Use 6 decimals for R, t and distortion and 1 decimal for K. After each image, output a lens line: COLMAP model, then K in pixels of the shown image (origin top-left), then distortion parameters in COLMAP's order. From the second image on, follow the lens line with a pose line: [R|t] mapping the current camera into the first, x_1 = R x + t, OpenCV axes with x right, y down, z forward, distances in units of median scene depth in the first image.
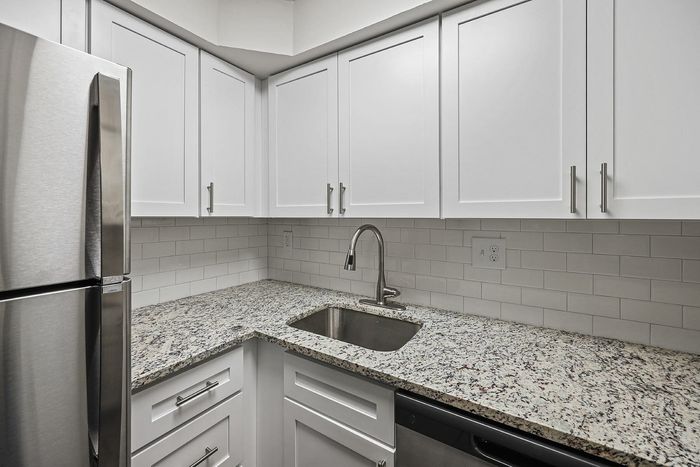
lens RADIAL K [[287.1, 0, 351.1], [0, 287.1, 214.5], [0, 0, 1]] dist [-0.000032, -0.000019]
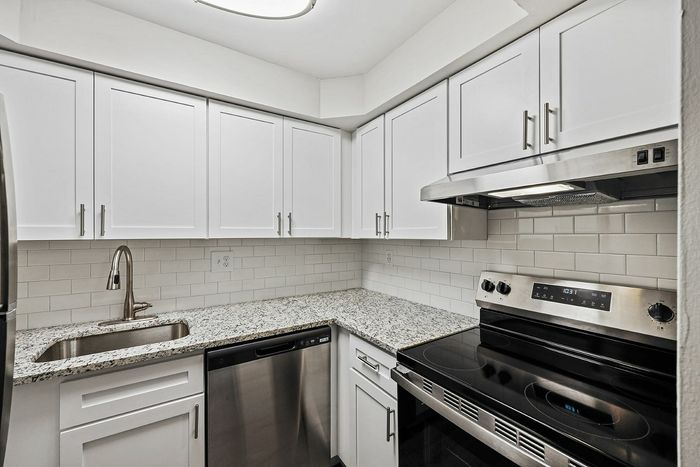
lens RADIAL K [[280.9, 0, 348.4], [0, 280.9, 231.4], [0, 0, 1]] dist [0.000984, 0.000266]
pose [[0.418816, 0.007434, 0.908041, -0.717282], [0.003076, 0.999949, -0.009605, -0.006820], [-0.908066, 0.006816, 0.418772, -0.252308]]
